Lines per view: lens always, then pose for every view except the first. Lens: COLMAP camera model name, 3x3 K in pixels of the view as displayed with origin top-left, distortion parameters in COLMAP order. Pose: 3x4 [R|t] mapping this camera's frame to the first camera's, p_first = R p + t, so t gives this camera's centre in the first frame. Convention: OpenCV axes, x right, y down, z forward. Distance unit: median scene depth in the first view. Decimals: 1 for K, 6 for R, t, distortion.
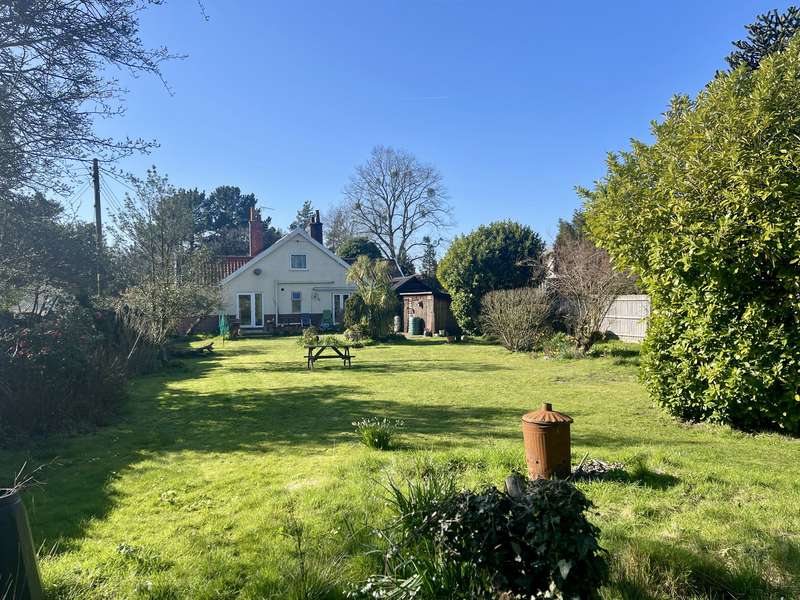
lens RADIAL K [[592.1, 0, 402.9], [0, 592.1, 302.4], [0, 0, 1]] dist [0.065515, -0.104097]
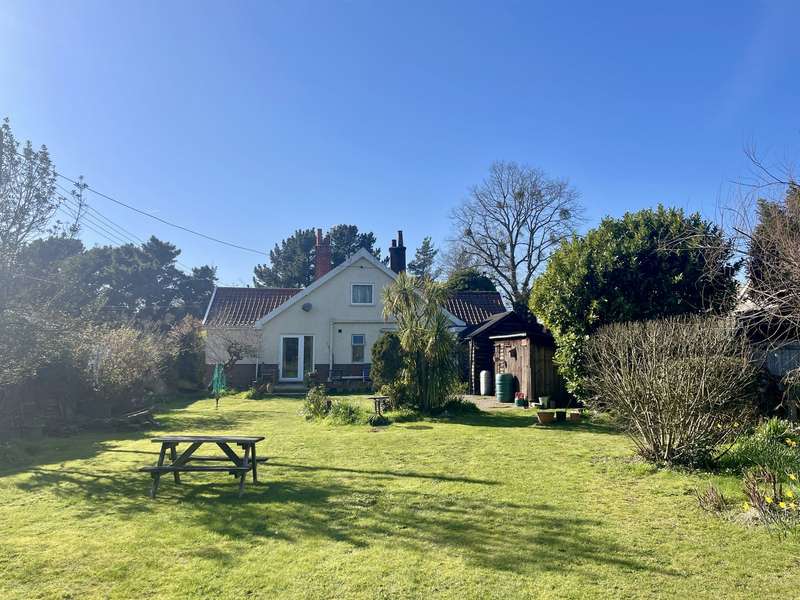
lens RADIAL K [[592.3, 0, 398.3], [0, 592.3, 302.5], [0, 0, 1]] dist [0.065278, -0.104950]
pose [[0.964489, -0.006140, -0.264052, 0.075791], [-0.016315, 0.996436, -0.082761, 0.003462], [0.263619, 0.084130, 0.960951, 0.336790]]
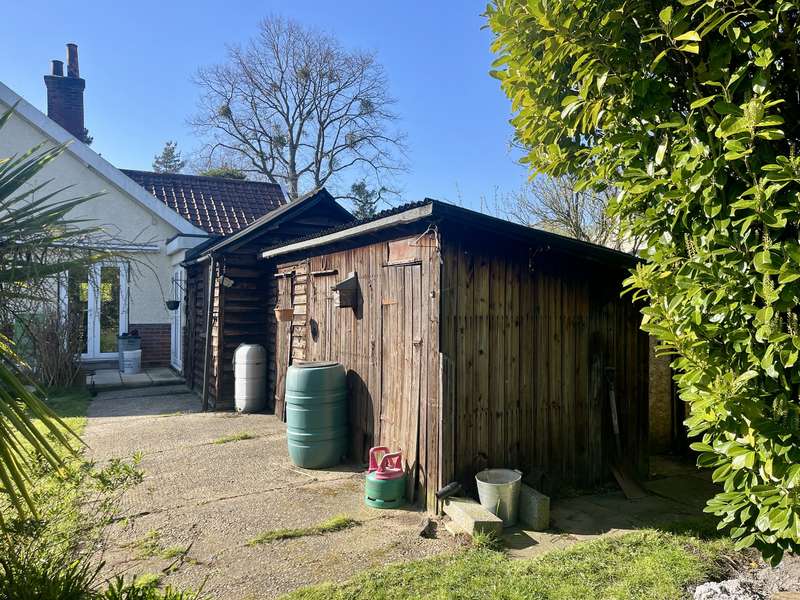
lens RADIAL K [[592.1, 0, 402.9], [0, 592.1, 302.4], [0, 0, 1]] dist [0.065515, -0.104097]
pose [[0.991545, 0.018928, 0.128379, 0.021901], [-0.018346, 0.999815, -0.005715, 0.006075], [-0.128463, 0.003311, 0.991709, 0.778996]]
